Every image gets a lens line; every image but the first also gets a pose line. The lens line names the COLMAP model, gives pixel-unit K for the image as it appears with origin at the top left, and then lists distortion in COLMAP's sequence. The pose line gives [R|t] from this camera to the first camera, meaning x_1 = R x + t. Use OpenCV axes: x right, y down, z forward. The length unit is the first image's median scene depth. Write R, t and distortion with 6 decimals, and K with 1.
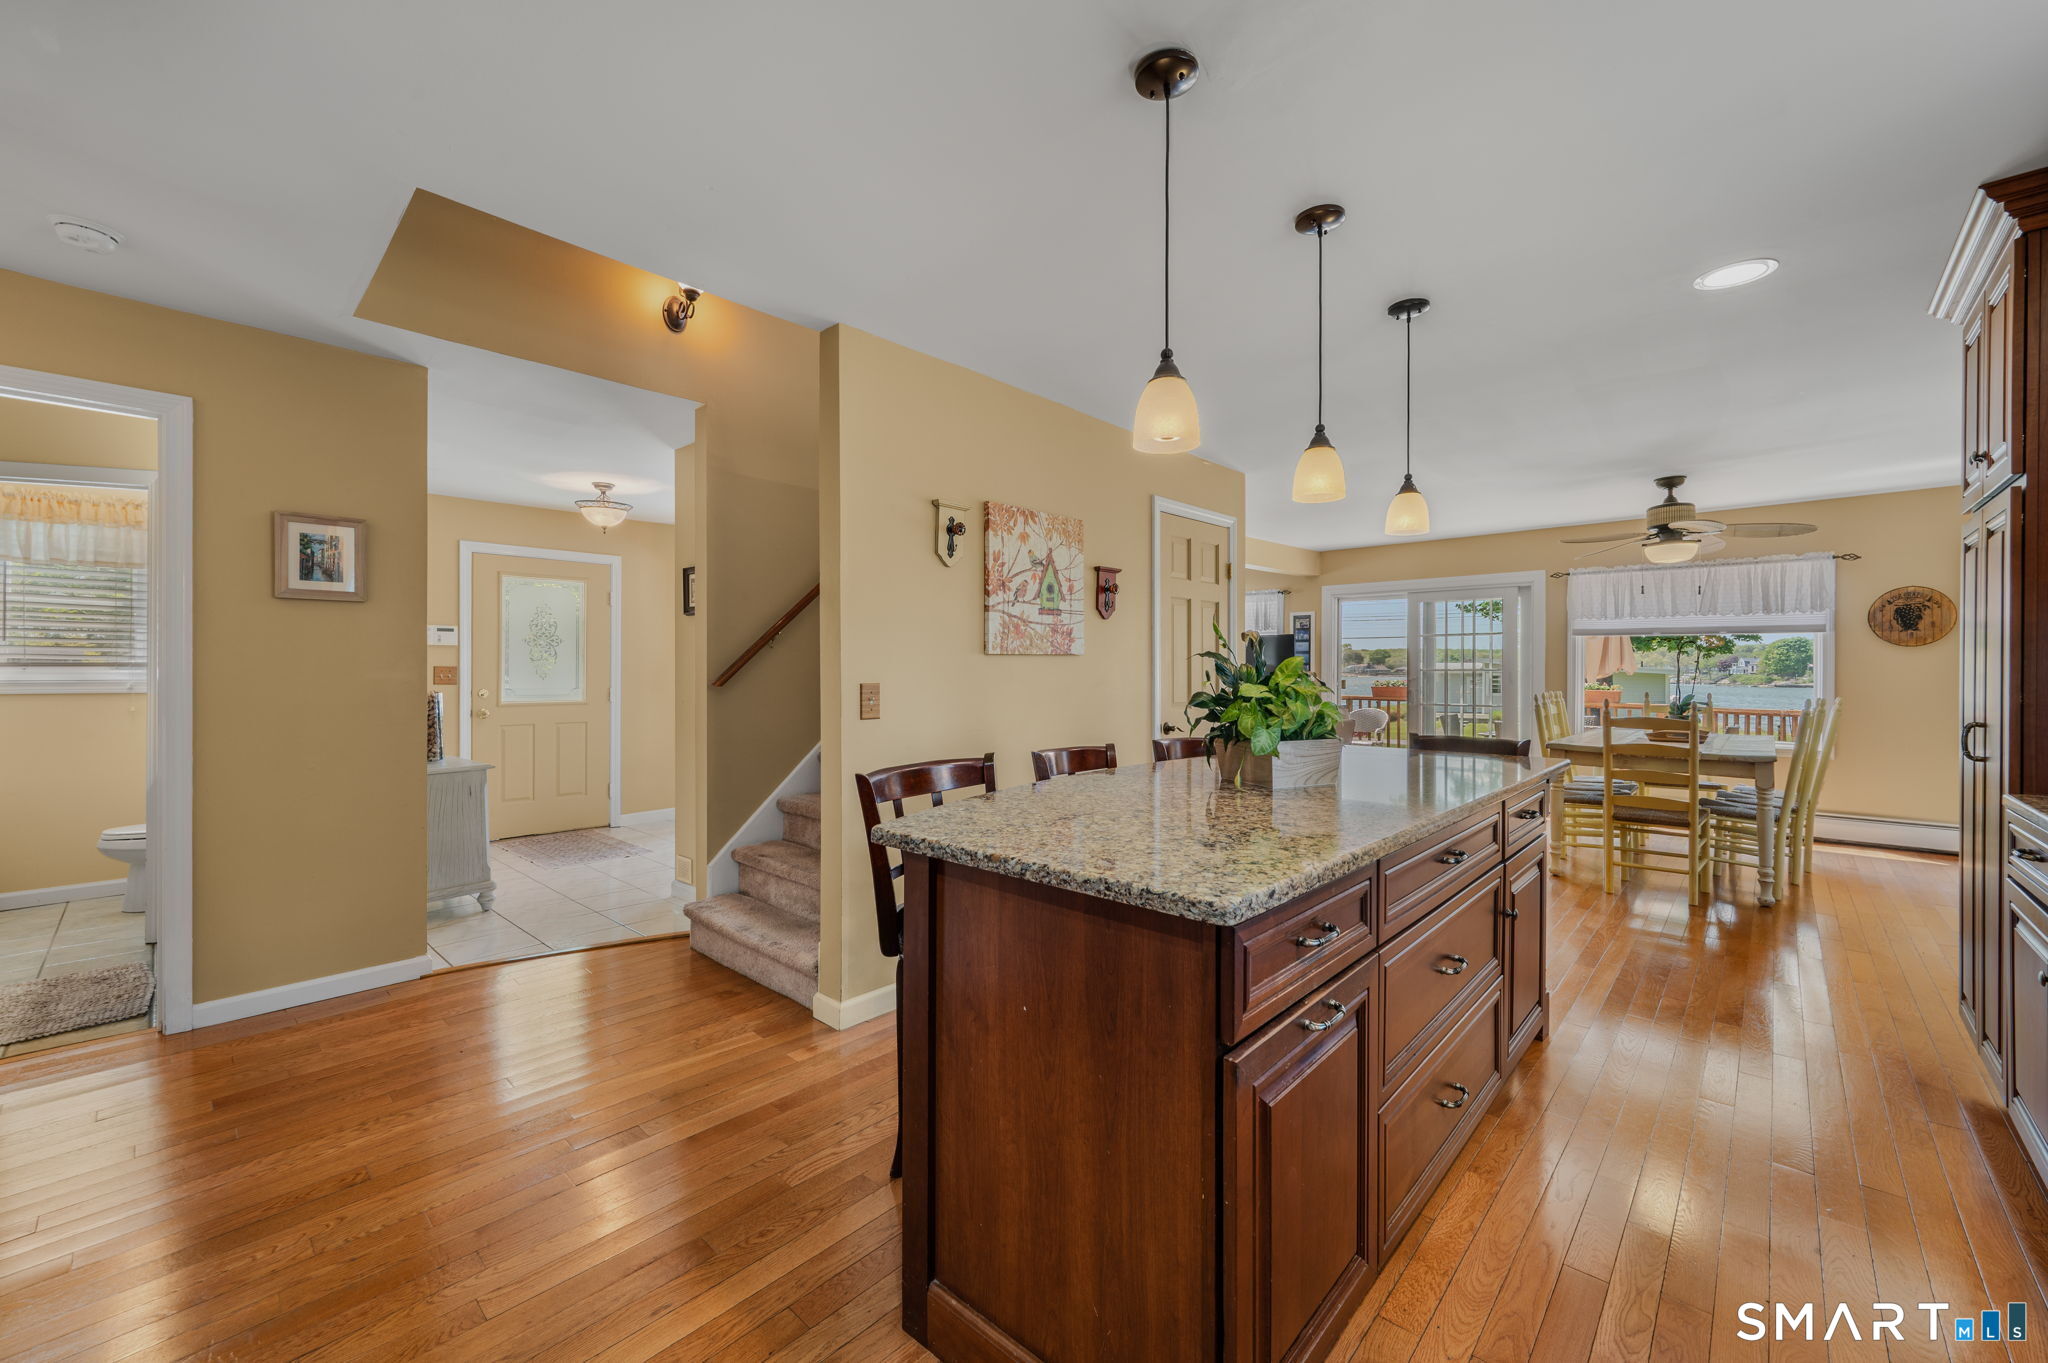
lens RADIAL K [[812.3, 0, 1022.2], [0, 812.3, 672.6], [0, 0, 1]] dist [0.001256, -0.000002]
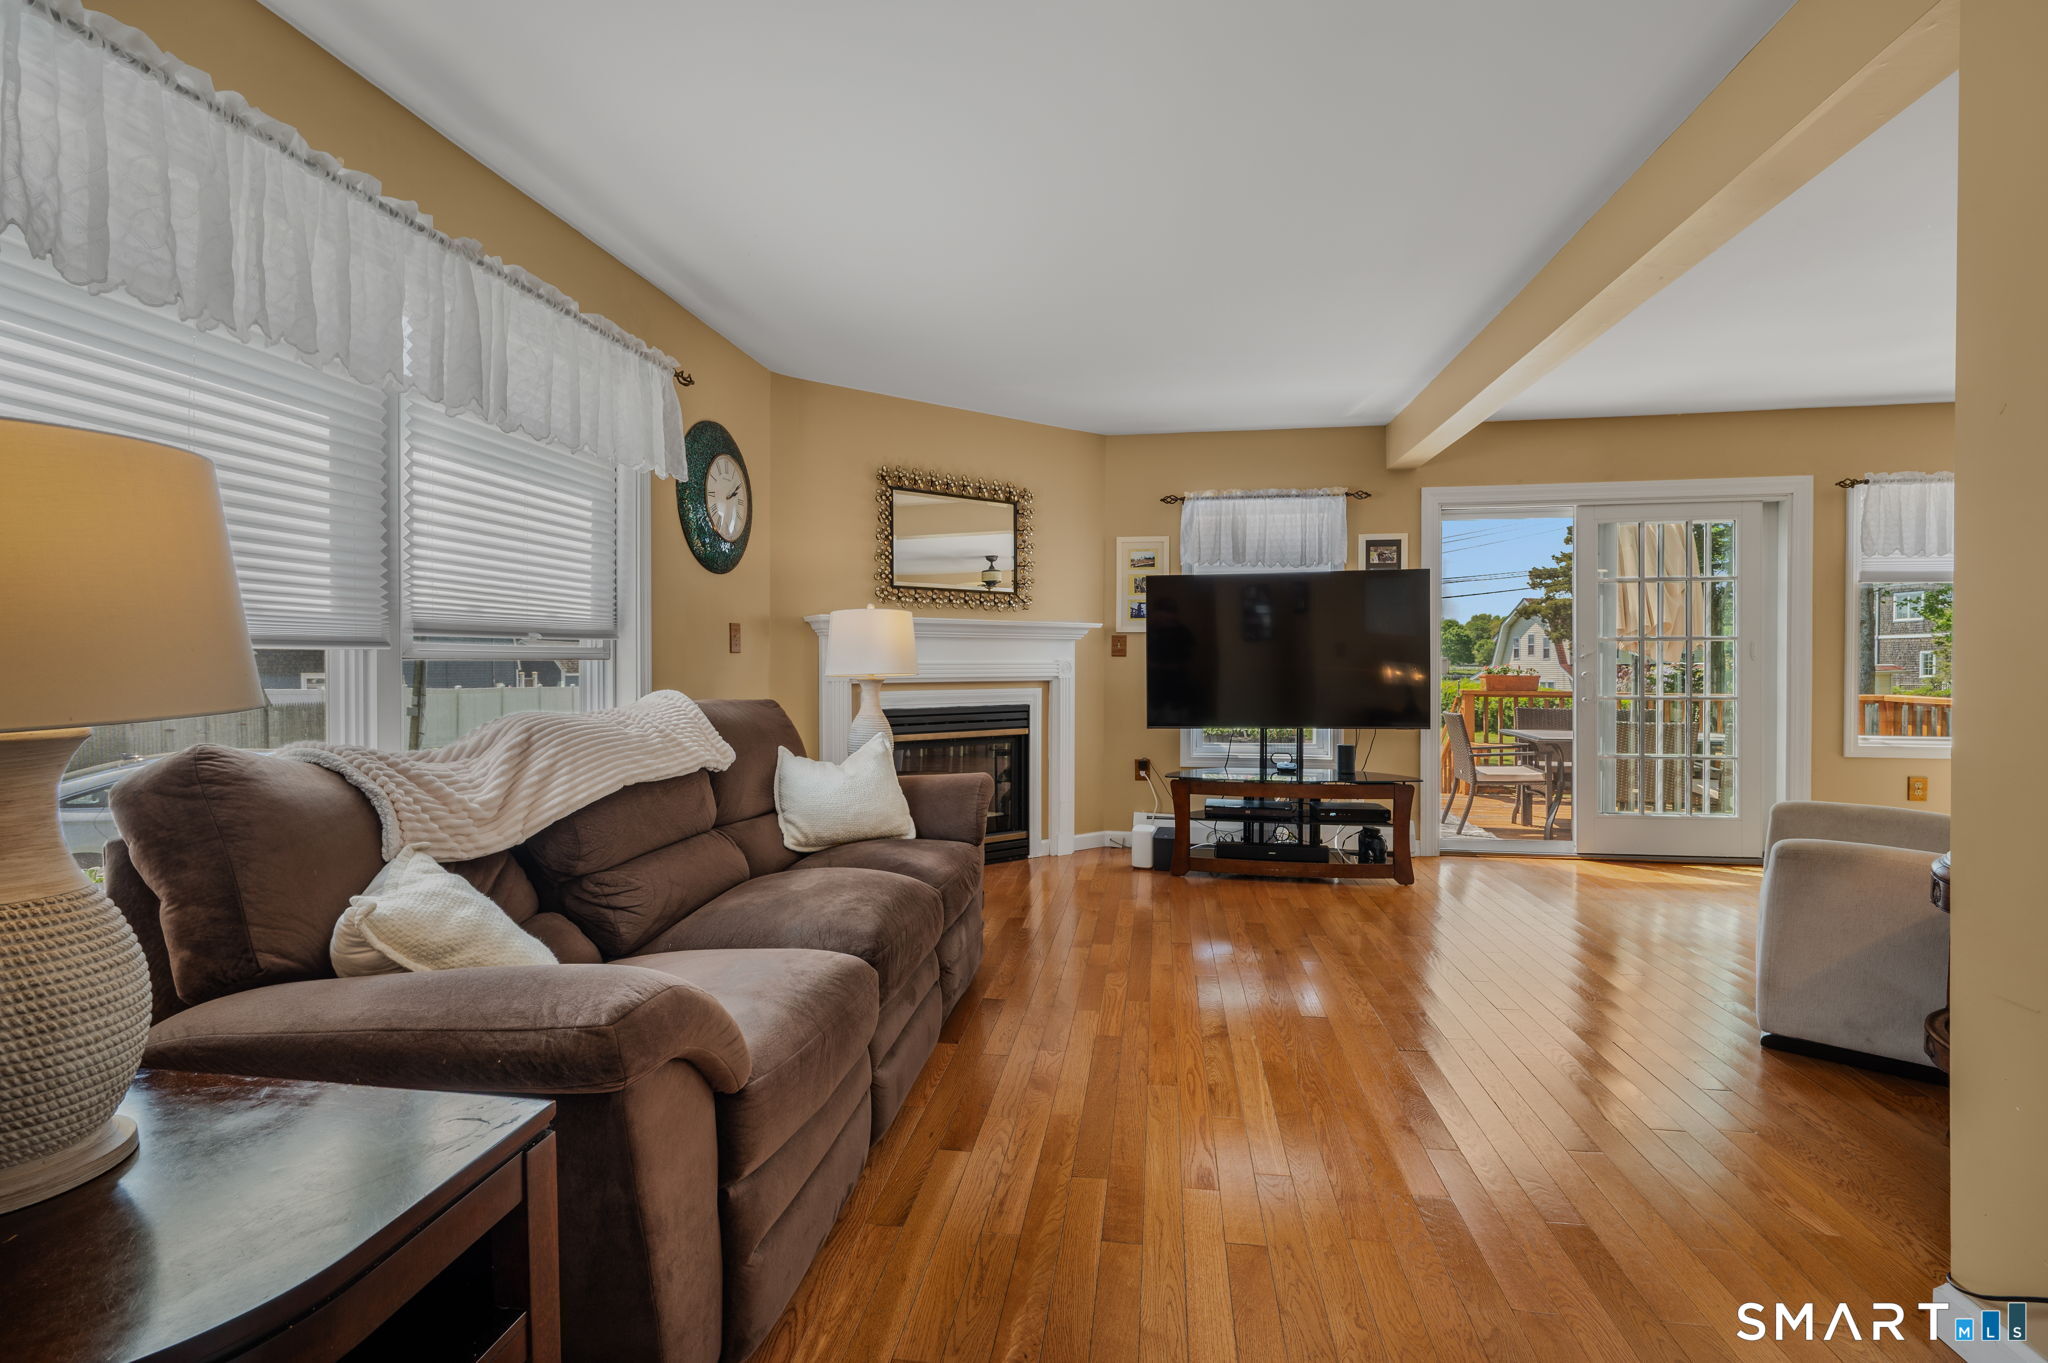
lens RADIAL K [[895.8, 0, 1028.4], [0, 895.8, 689.3], [0, 0, 1]] dist [-0.009239, -0.000069]
pose [[0.826685, -0.016874, 0.562412, -0.268155], [0.003638, 0.999690, 0.024646, 0.019505], [-0.562653, -0.018328, 0.826490, 0.911341]]
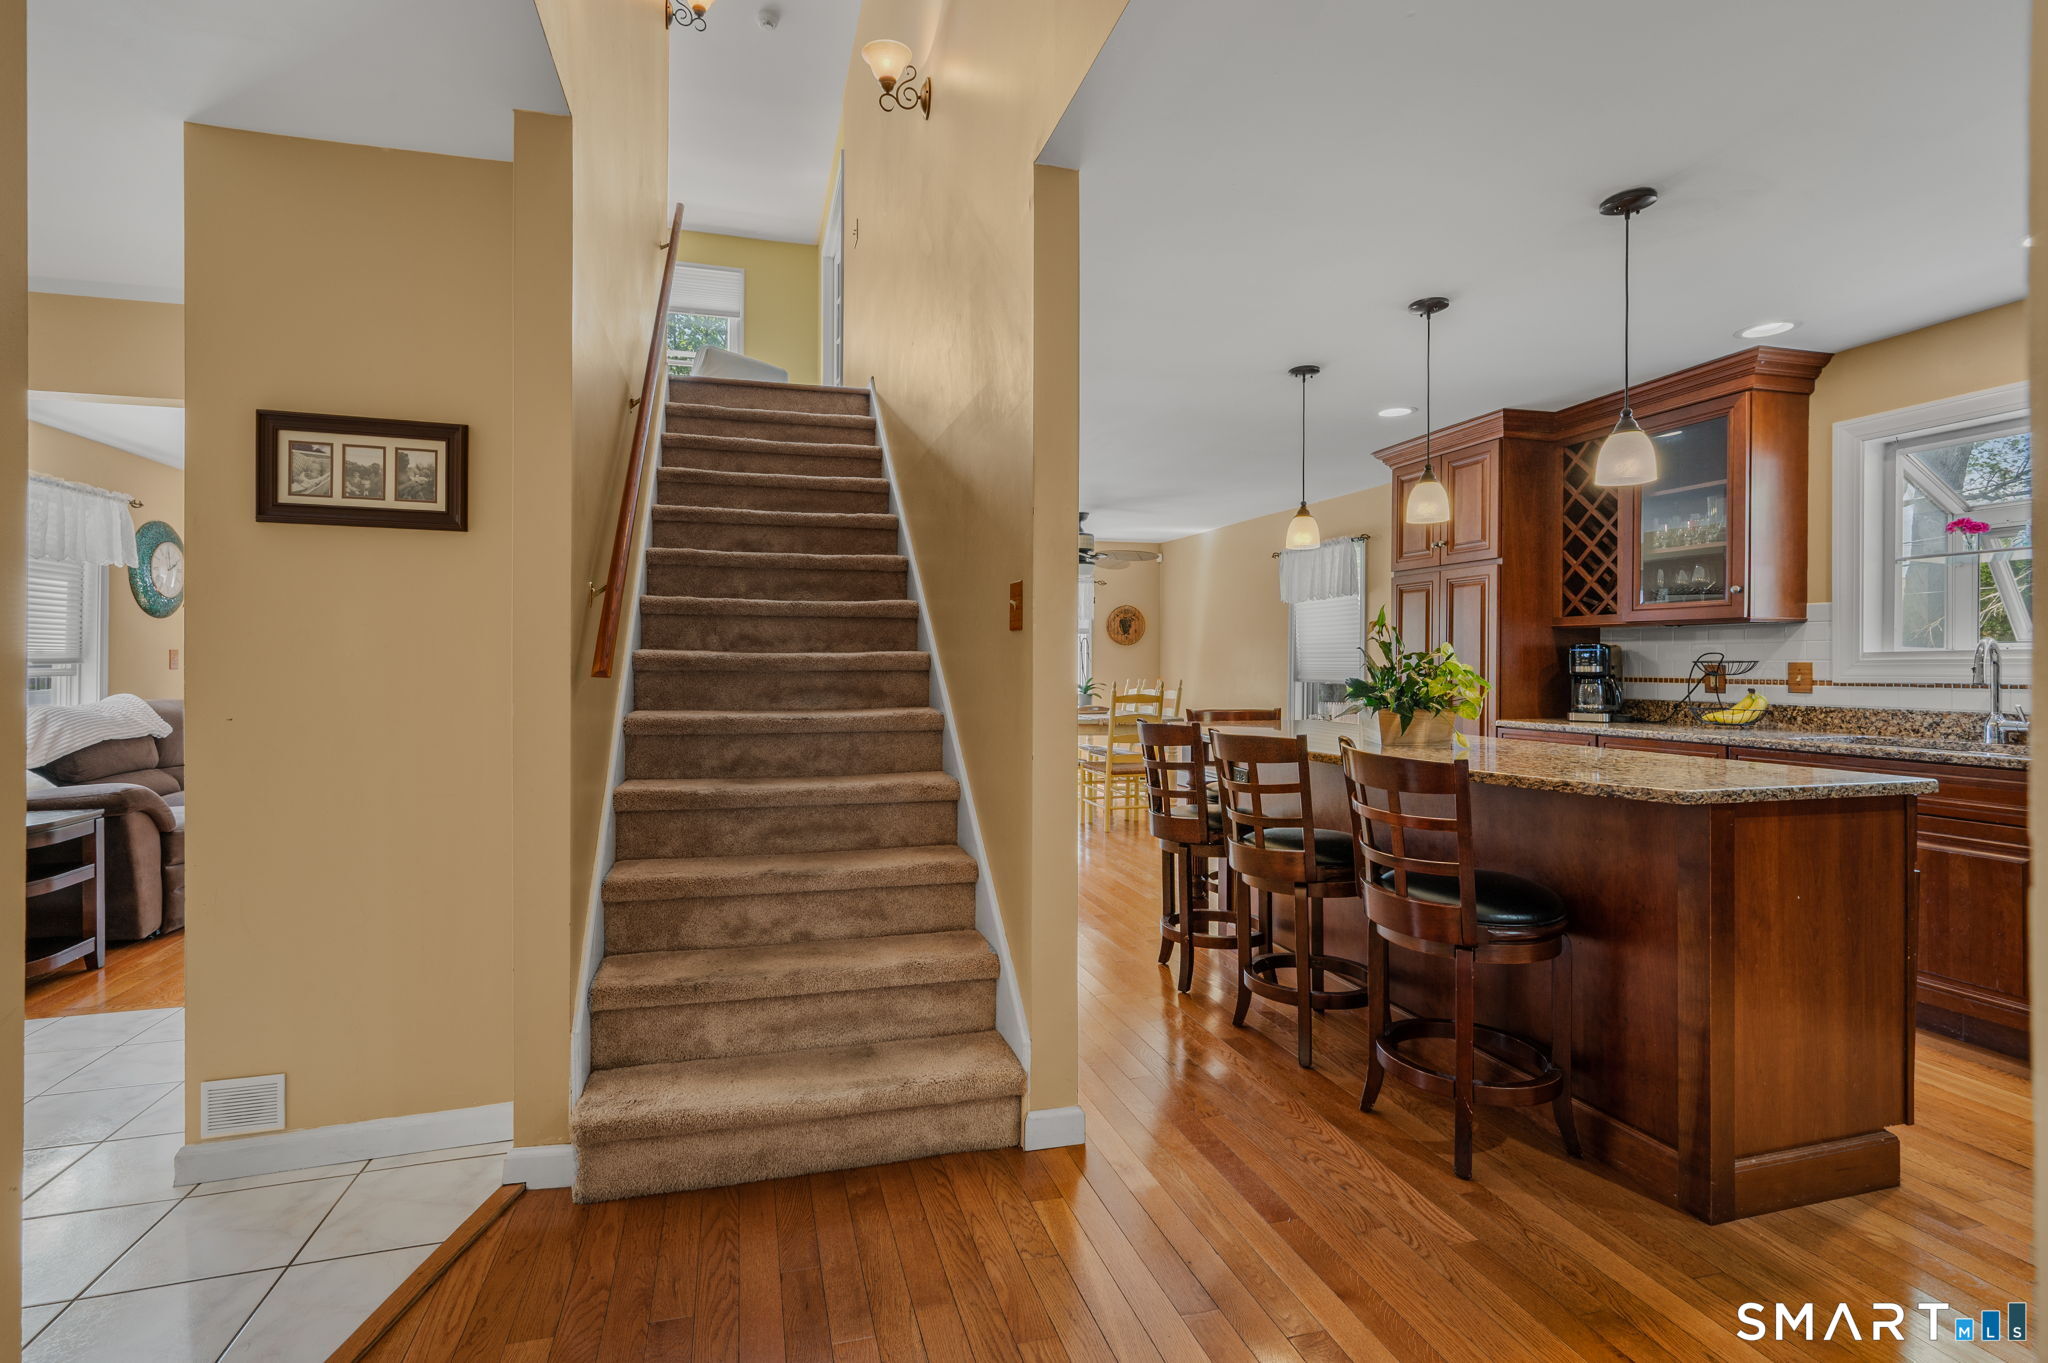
lens RADIAL K [[910.9, 0, 981.8], [0, 910.9, 664.2], [0, 0, 1]] dist [-0.003292, -0.000073]
pose [[0.534800, 0.001291, 0.844978, -0.443013], [0.000766, 0.999998, -0.002012, 0.005849], [-0.844978, 0.001723, 0.534798, 0.296456]]
